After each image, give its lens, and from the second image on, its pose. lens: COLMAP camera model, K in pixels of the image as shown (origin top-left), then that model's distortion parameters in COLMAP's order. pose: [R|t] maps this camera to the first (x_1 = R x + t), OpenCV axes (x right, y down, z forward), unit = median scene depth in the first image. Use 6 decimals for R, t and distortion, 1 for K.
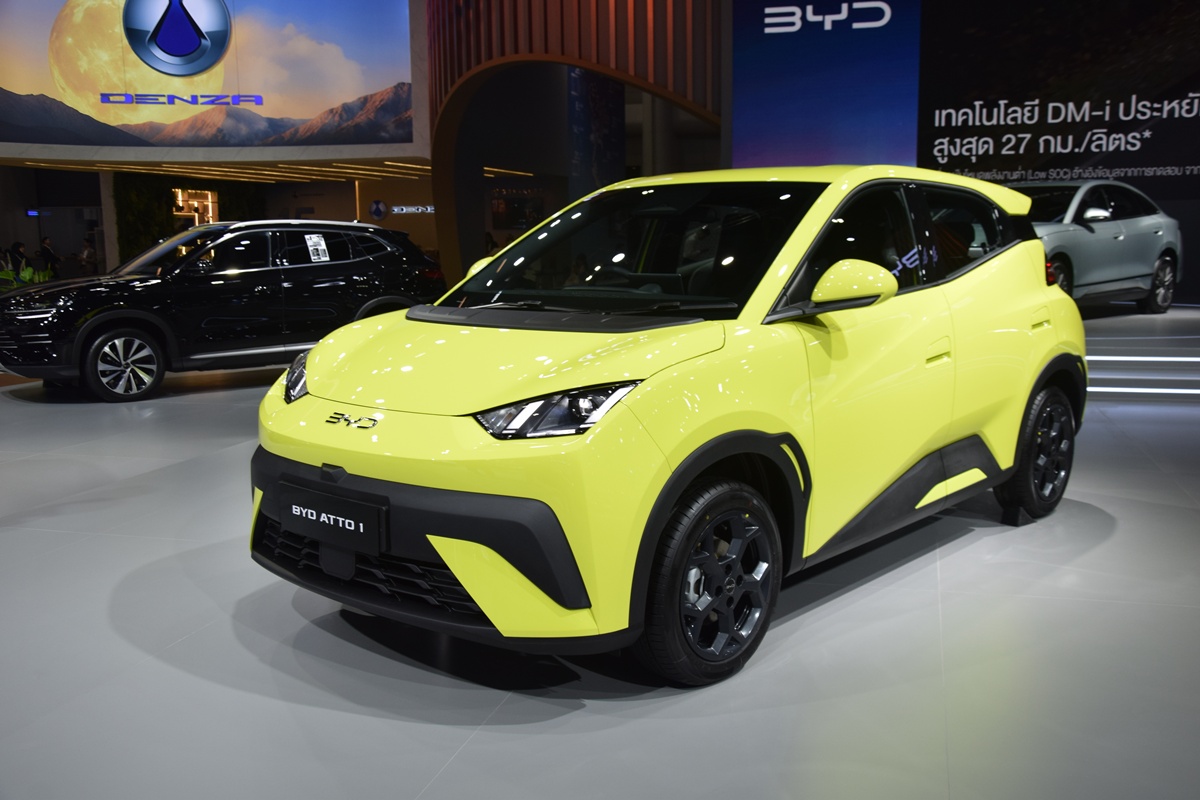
lens RADIAL K [[1169.9, 0, 600.0], [0, 1169.9, 400.0], [0, 0, 1]] dist [-0.051968, 0.000302]
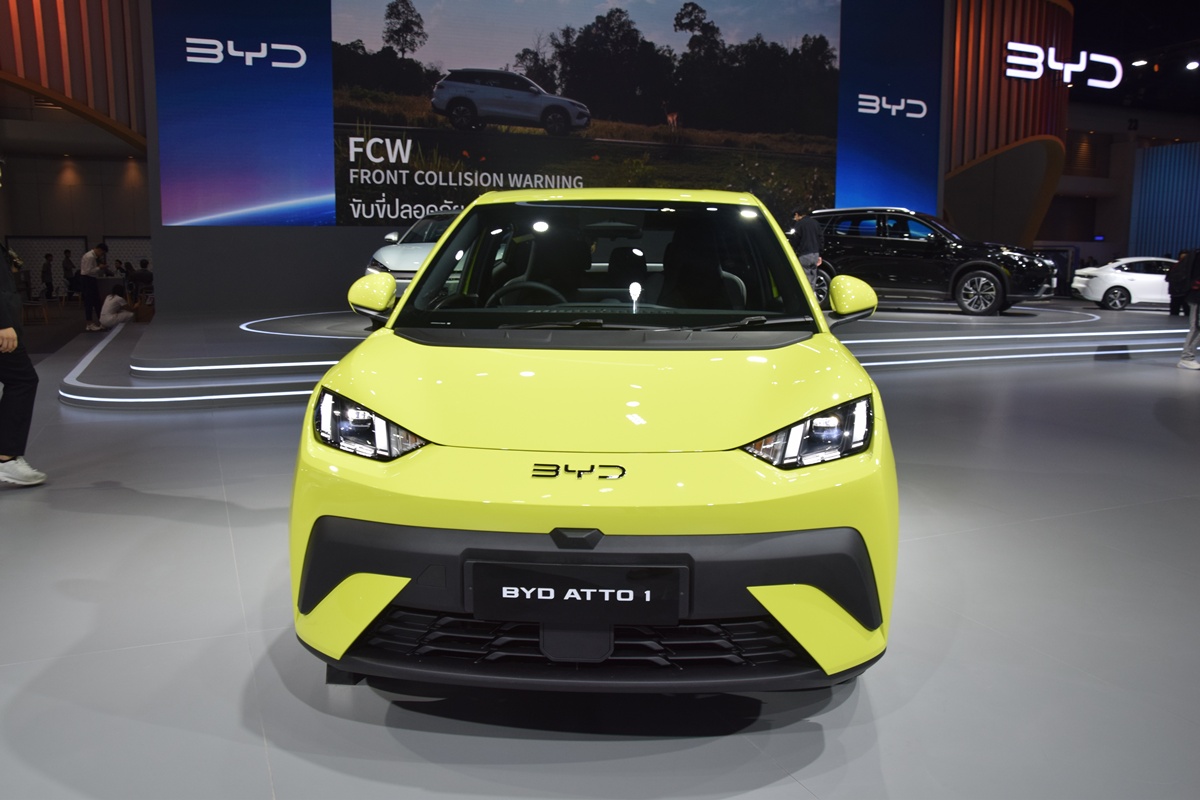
lens RADIAL K [[979.1, 0, 600.0], [0, 979.1, 400.0], [0, 0, 1]] dist [-0.124208, 0.141862]
pose [[0.777591, -0.081430, 0.623476, -0.620222], [0.075881, 0.996484, 0.035510, -0.055026], [-0.624175, 0.019698, 0.781036, 0.446890]]
